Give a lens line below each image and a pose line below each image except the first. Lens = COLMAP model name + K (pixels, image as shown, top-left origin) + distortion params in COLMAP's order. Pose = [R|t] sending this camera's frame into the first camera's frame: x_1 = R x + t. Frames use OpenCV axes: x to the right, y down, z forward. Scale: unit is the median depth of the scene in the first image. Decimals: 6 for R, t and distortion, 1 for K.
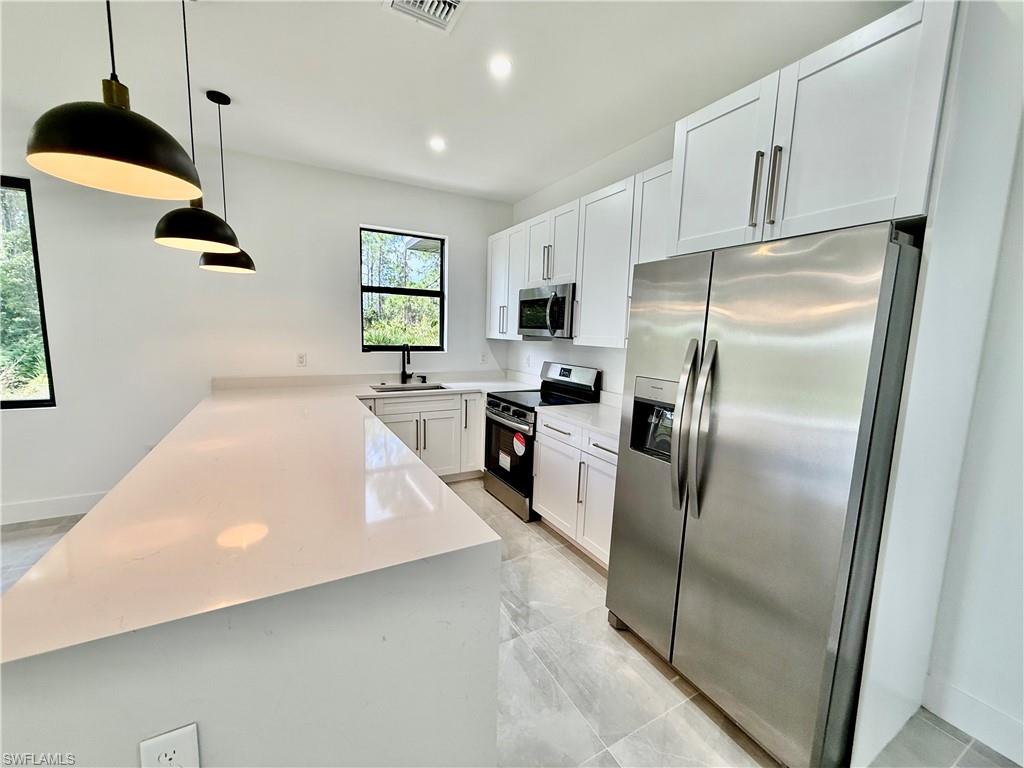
lens RADIAL K [[409.6, 0, 513.7], [0, 409.6, 383.8], [0, 0, 1]] dist [0.001671, 0.000064]
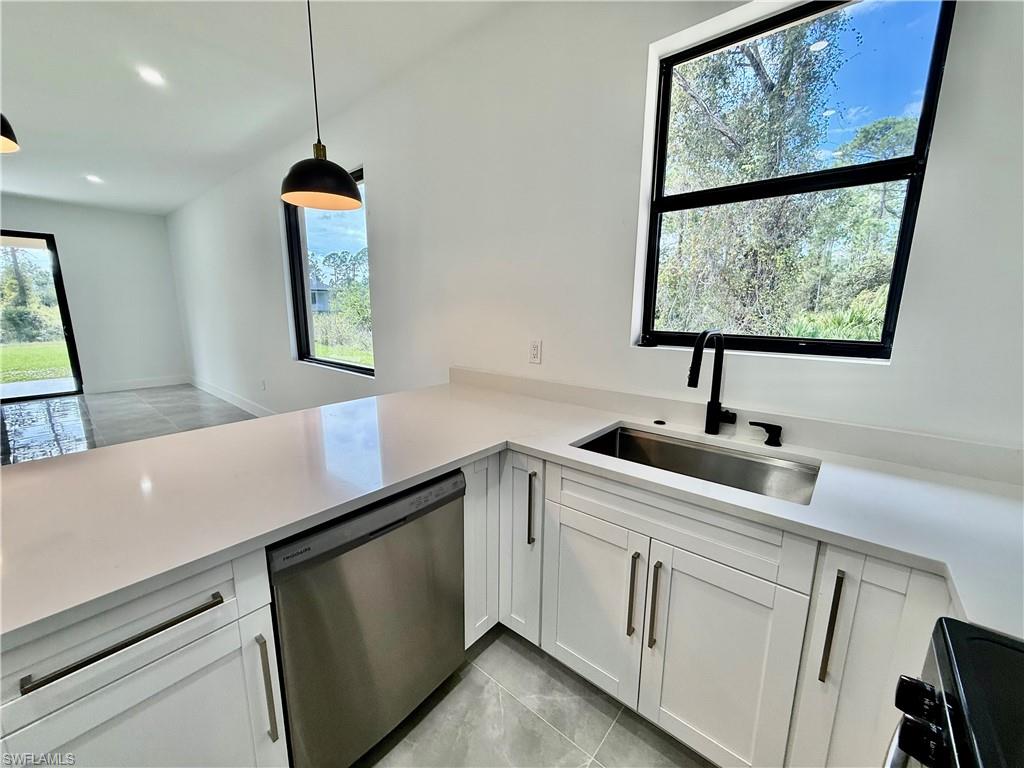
lens RADIAL K [[409.6, 0, 511.9], [0, 409.6, 386.6], [0, 0, 1]] dist [0.001671, 0.000064]
pose [[0.381623, 0.143316, -0.913140, 0.005920], [-0.129262, 0.986473, 0.100804, -0.060272], [0.915235, 0.079566, 0.394986, 0.699692]]
